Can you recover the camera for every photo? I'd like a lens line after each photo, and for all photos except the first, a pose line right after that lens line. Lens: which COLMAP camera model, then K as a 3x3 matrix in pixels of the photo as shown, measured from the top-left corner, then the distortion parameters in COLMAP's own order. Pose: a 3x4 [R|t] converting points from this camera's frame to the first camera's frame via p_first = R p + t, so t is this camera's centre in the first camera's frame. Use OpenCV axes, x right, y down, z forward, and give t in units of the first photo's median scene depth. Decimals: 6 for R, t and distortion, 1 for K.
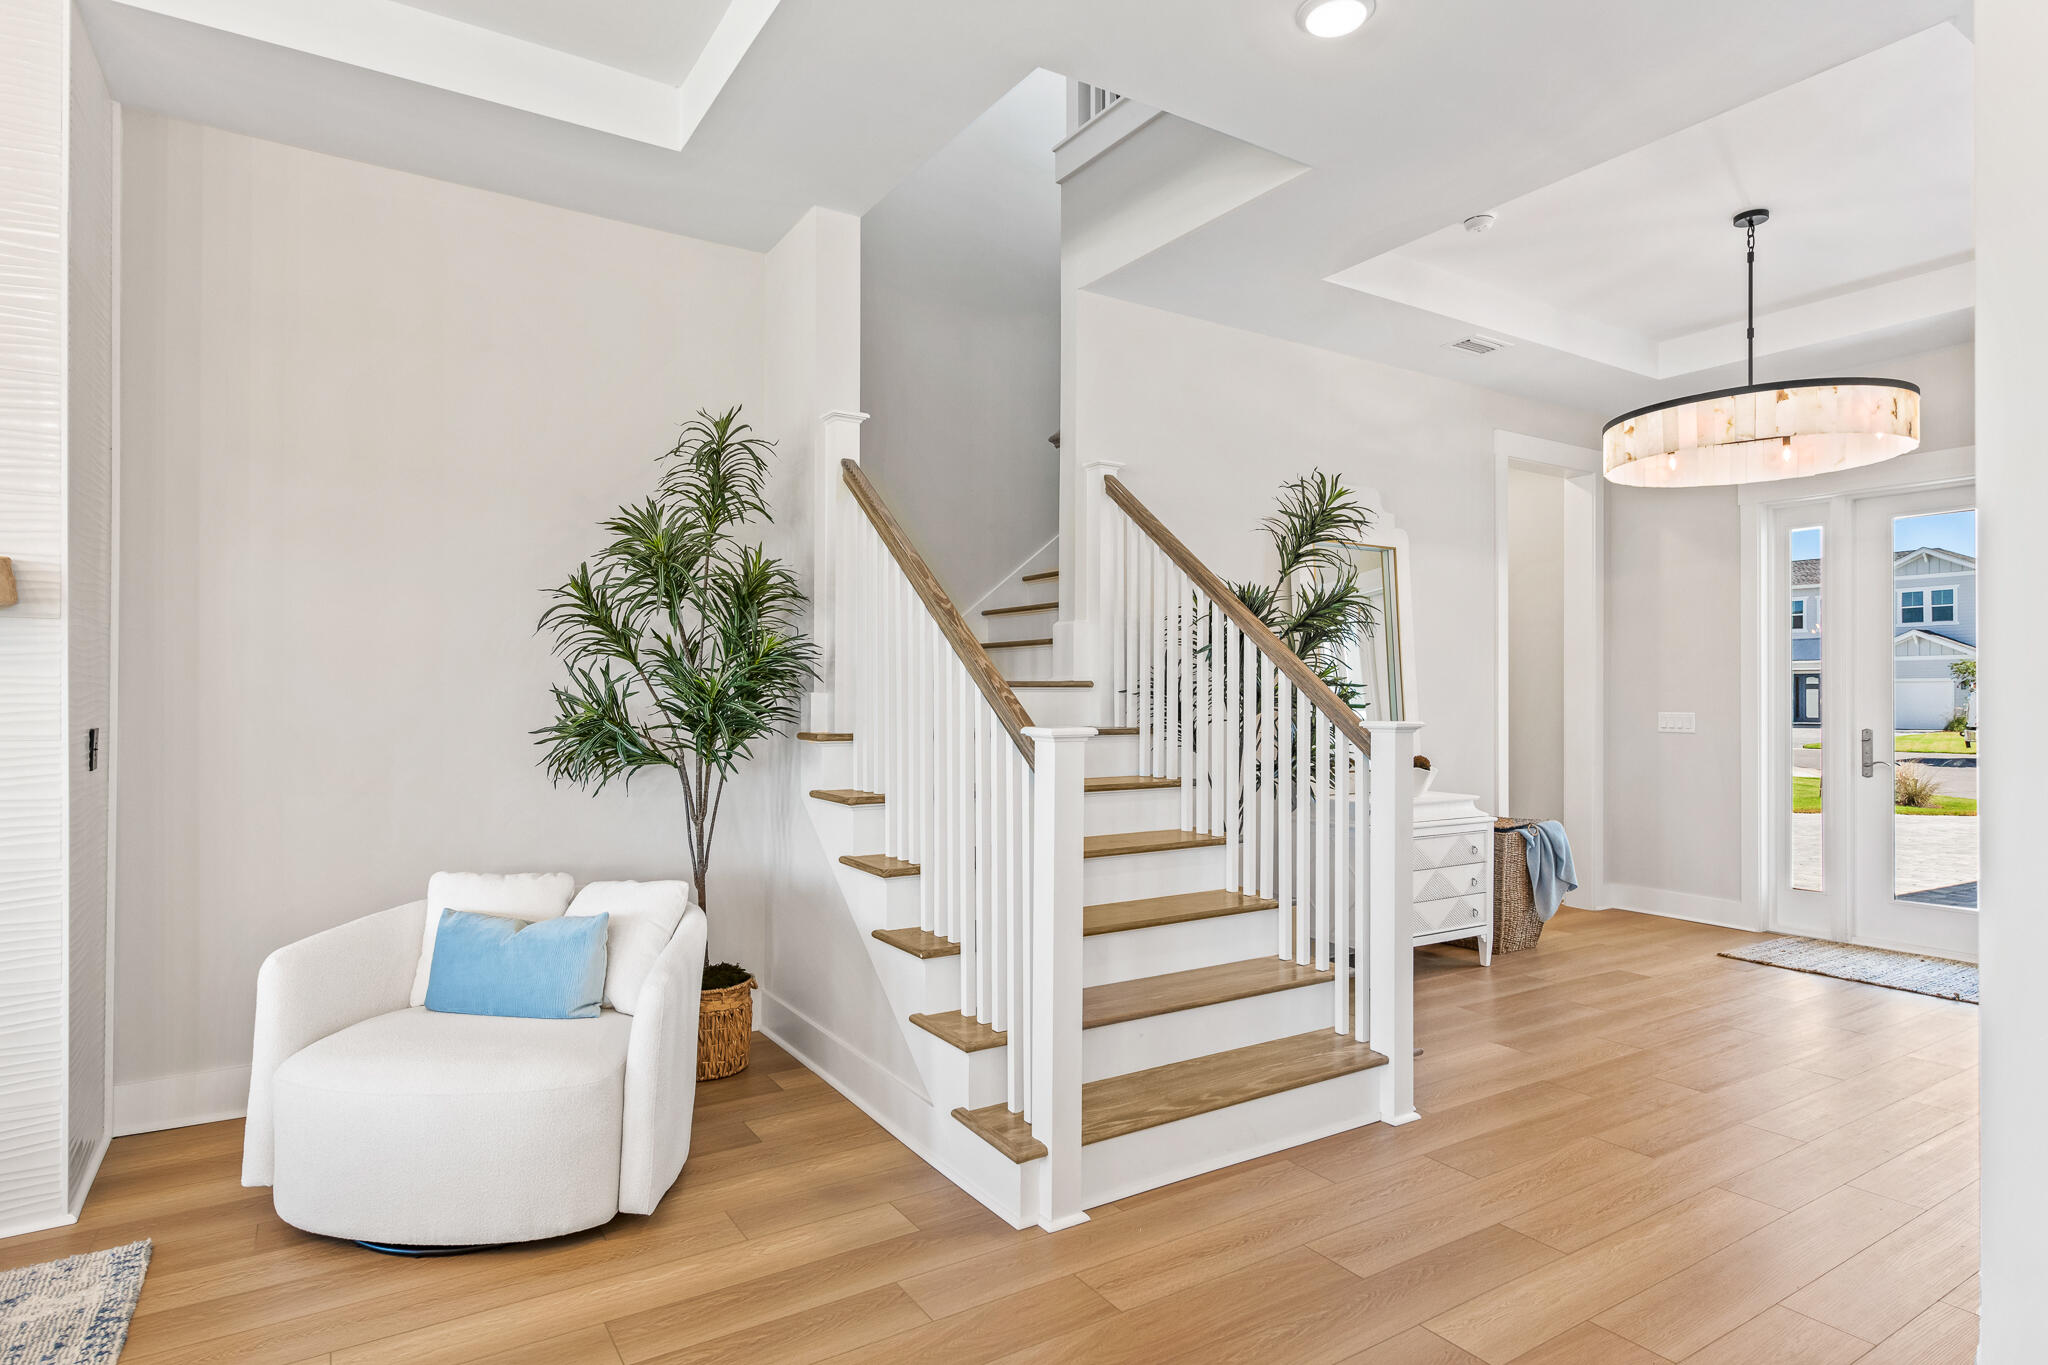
lens RADIAL K [[1094.2, 0, 1007.4], [0, 1094.2, 688.6], [0, 0, 1]] dist [0.006558, 0.000368]
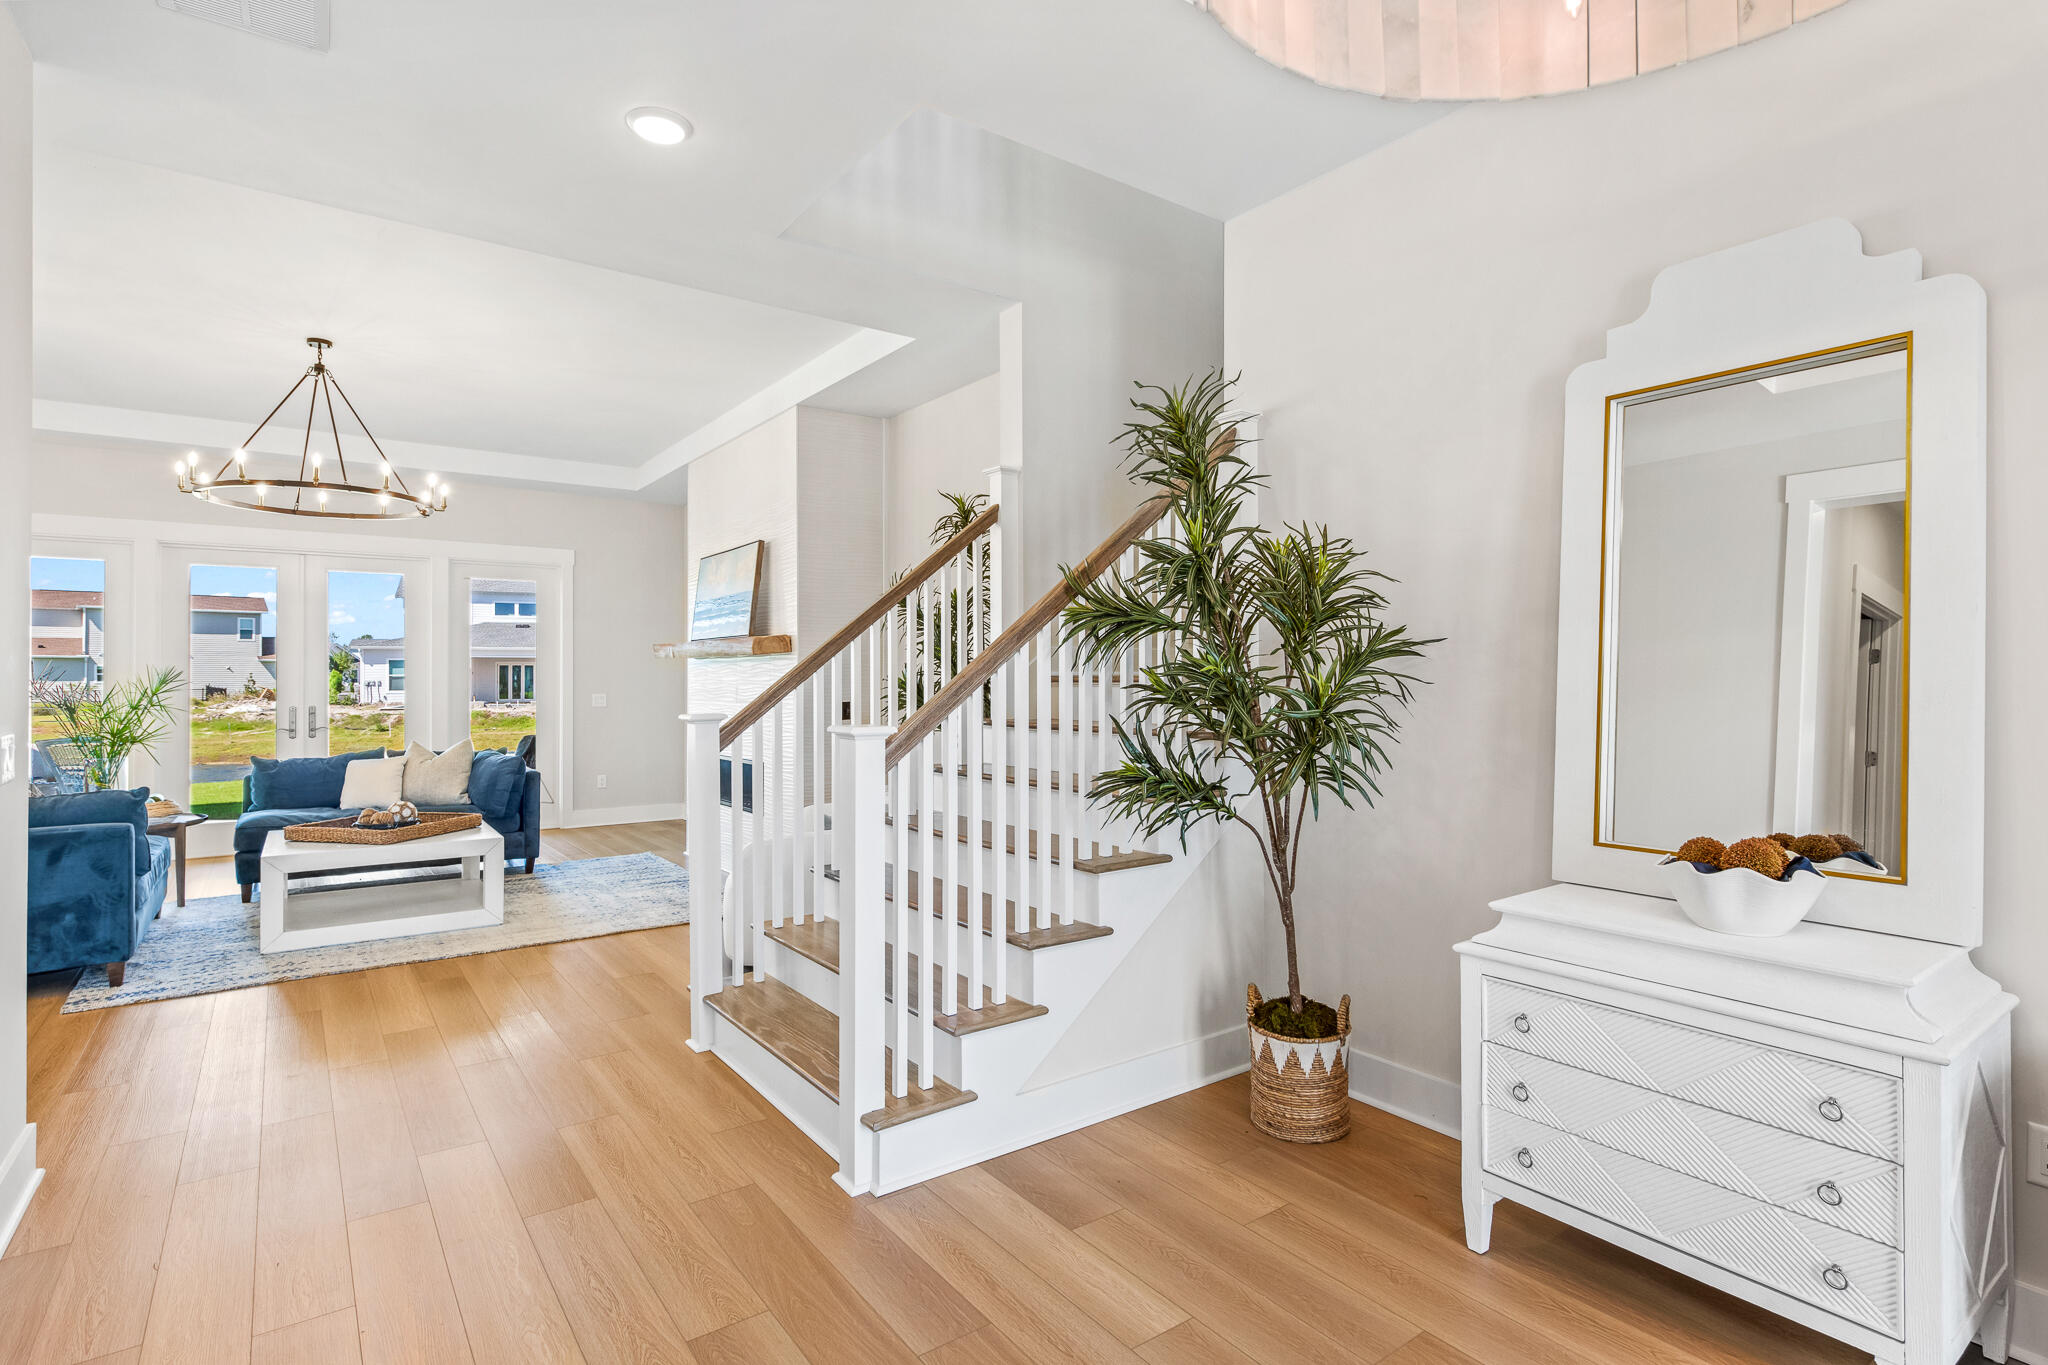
lens RADIAL K [[1007.4, 0, 1025.6], [0, 1007.4, 675.2], [0, 0, 1]] dist [-0.000585, -0.000186]
pose [[0.074287, -0.001733, -0.997235, 1.013842], [0.012787, 0.999918, -0.000785, -0.009764], [0.997155, -0.012693, 0.074303, 0.937491]]
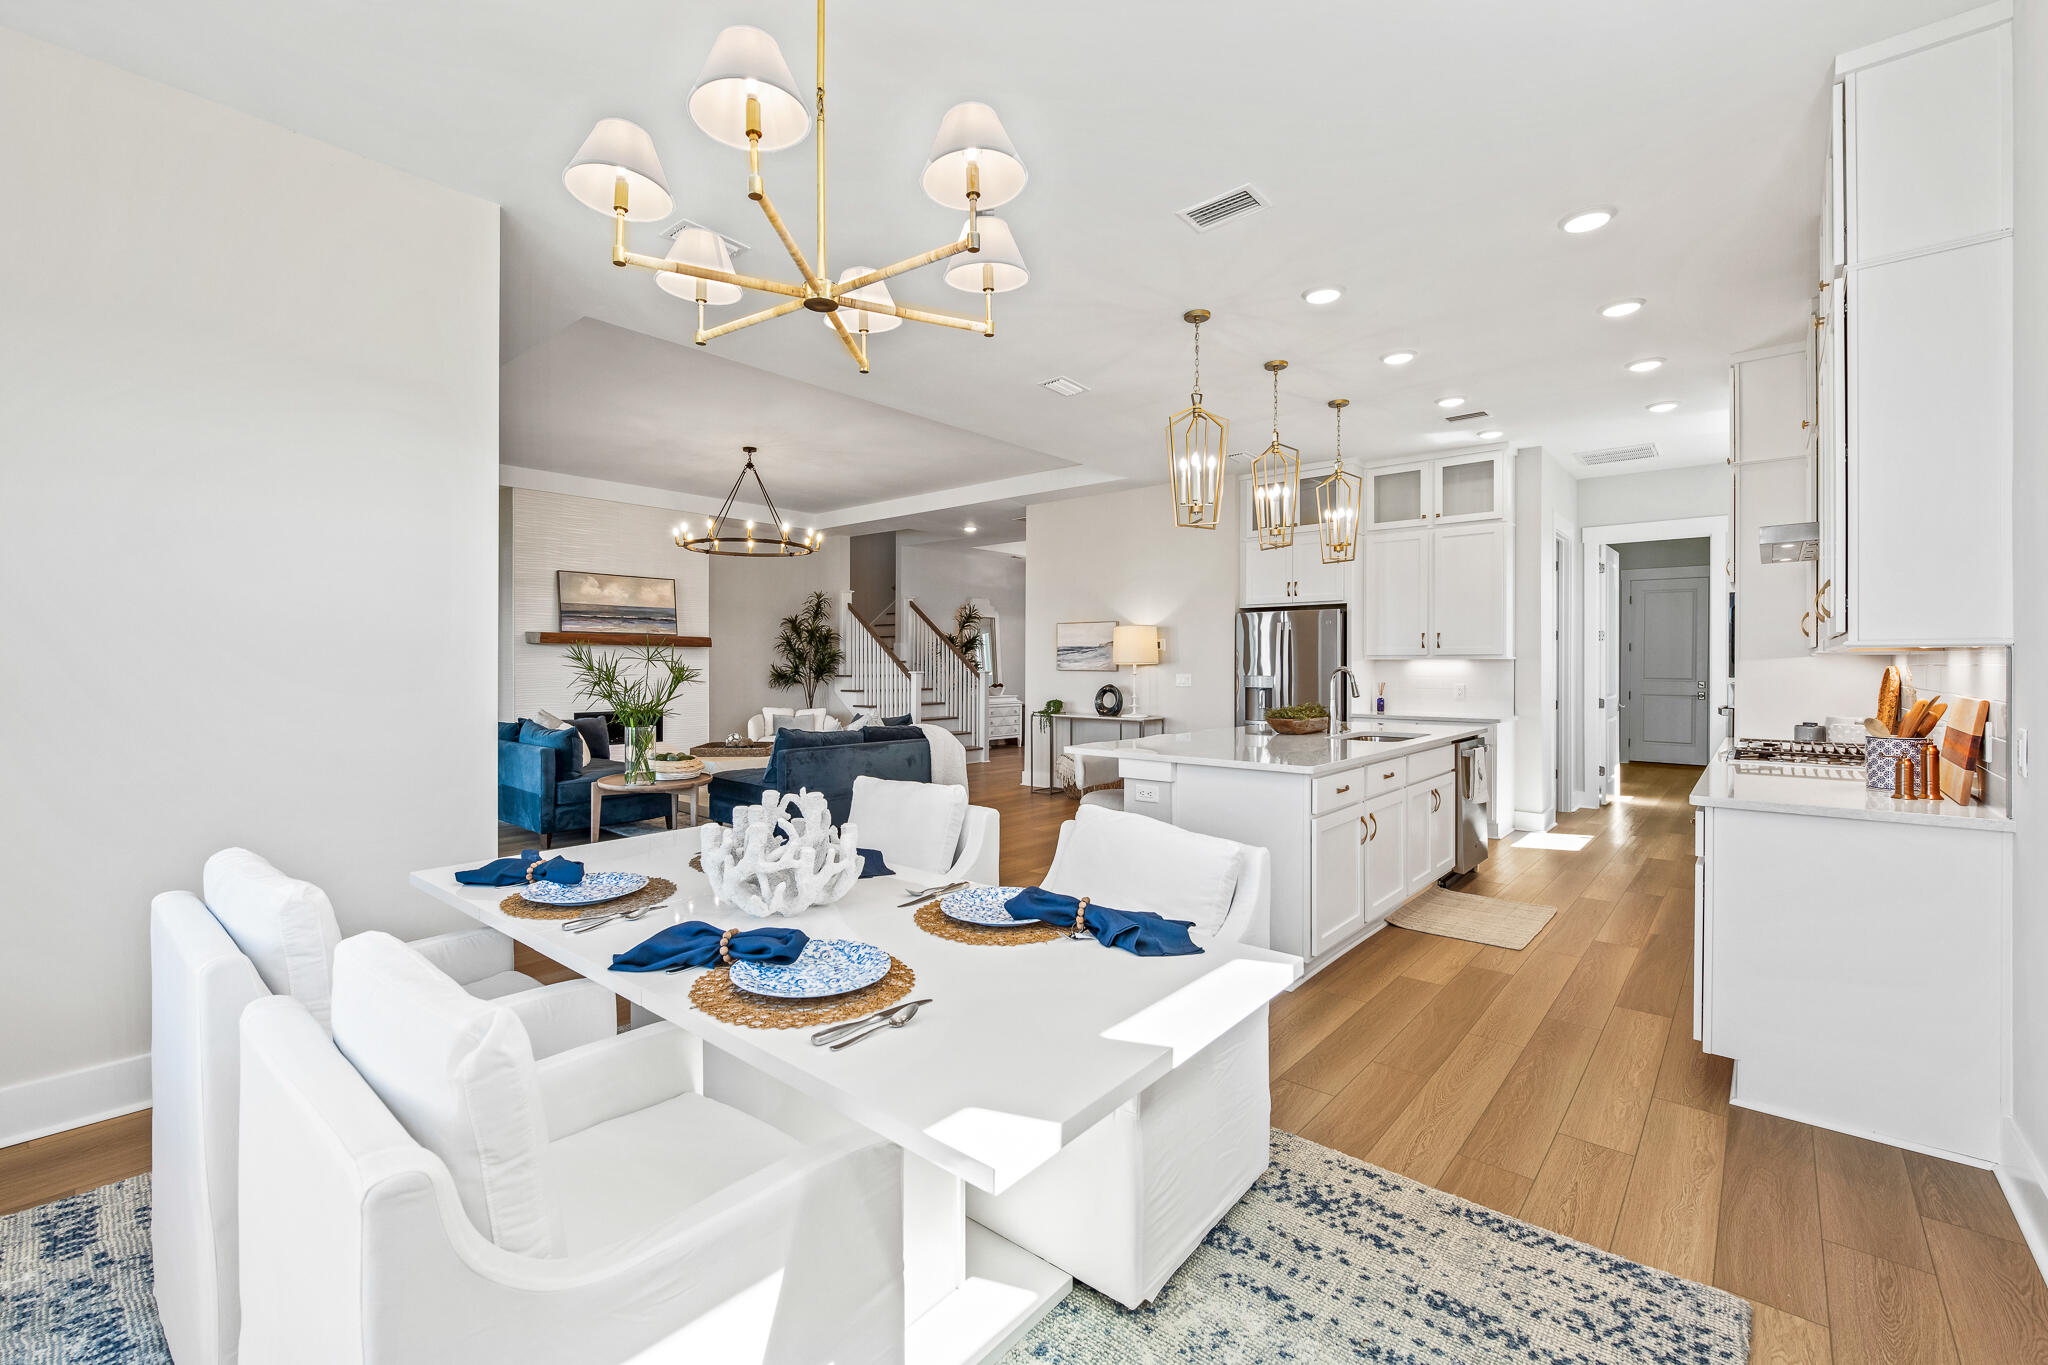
lens RADIAL K [[862.1, 0, 987.4], [0, 862.1, 663.9], [0, 0, 1]] dist [-0.000285, -0.000383]
pose [[0.961185, 0.001548, 0.275899, -0.510145], [-0.003603, 0.999969, 0.006942, -0.020299], [-0.275880, -0.007667, 0.961162, -2.014561]]
